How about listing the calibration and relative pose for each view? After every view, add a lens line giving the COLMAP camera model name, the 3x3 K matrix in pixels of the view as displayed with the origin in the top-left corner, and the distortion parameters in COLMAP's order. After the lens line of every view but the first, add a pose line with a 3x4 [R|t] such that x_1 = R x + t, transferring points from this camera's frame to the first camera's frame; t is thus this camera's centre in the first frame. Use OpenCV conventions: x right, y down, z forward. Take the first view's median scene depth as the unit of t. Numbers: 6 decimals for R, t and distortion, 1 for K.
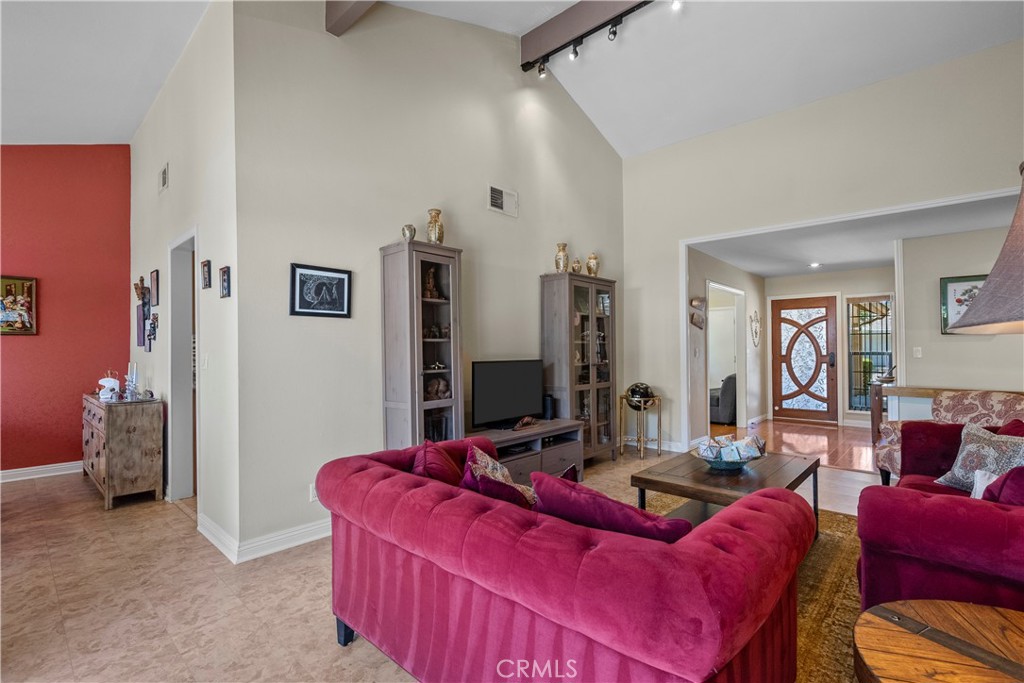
lens RADIAL K [[468.0, 0, 518.9], [0, 468.0, 346.0], [0, 0, 1]] dist [0.001310, 0.000169]
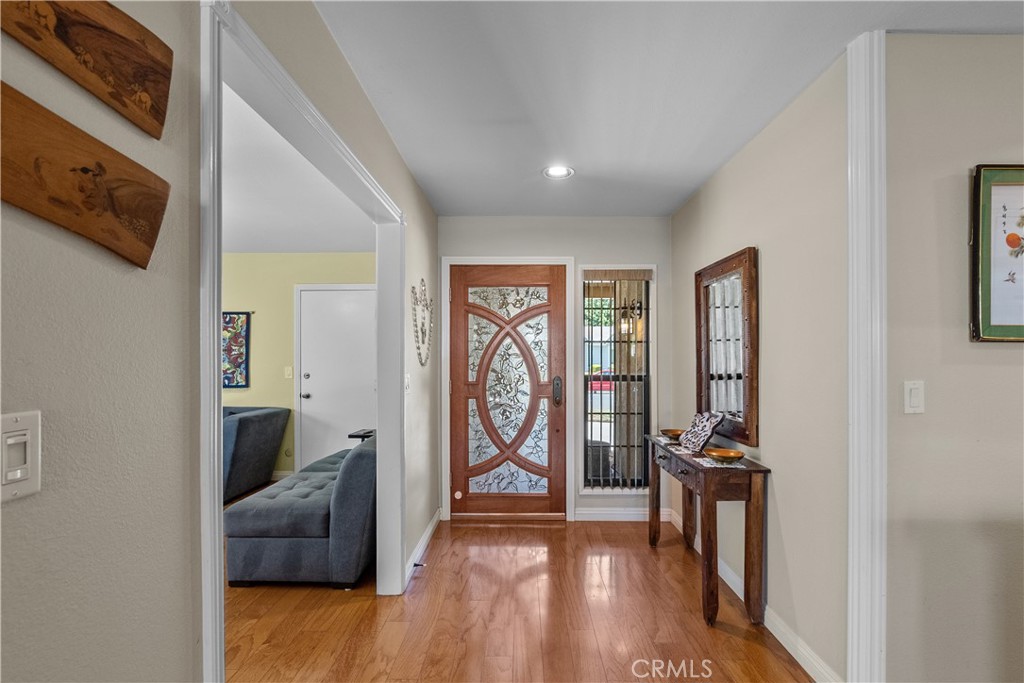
lens RADIAL K [[476.7, 0, 520.2], [0, 476.7, 361.2], [0, 0, 1]] dist [0.003446, 0.000131]
pose [[0.753048, 0.003825, 0.657954, 0.292092], [-0.012283, 0.999891, 0.008246, -0.006562], [-0.657851, -0.014291, 0.753013, 0.622309]]
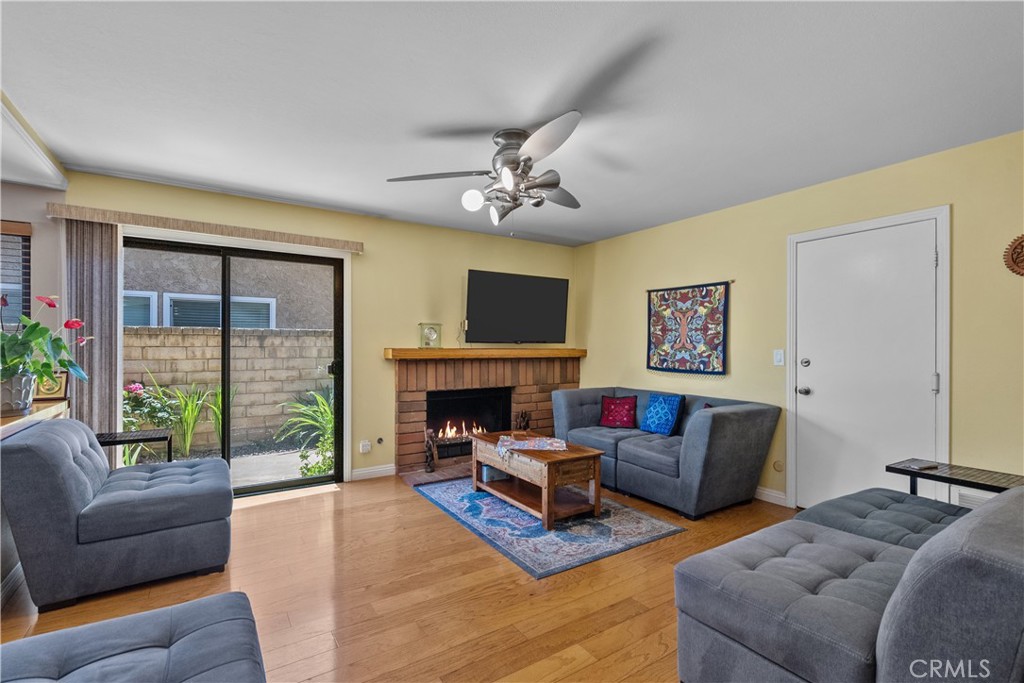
lens RADIAL K [[468.0, 0, 511.1], [0, 468.0, 346.5], [0, 0, 1]] dist [0.001310, 0.000169]
pose [[0.968576, 0.008229, -0.248582, 0.331940], [-0.005616, 0.999921, 0.011220, 0.001881], [0.248655, -0.009472, 0.968546, 0.771497]]
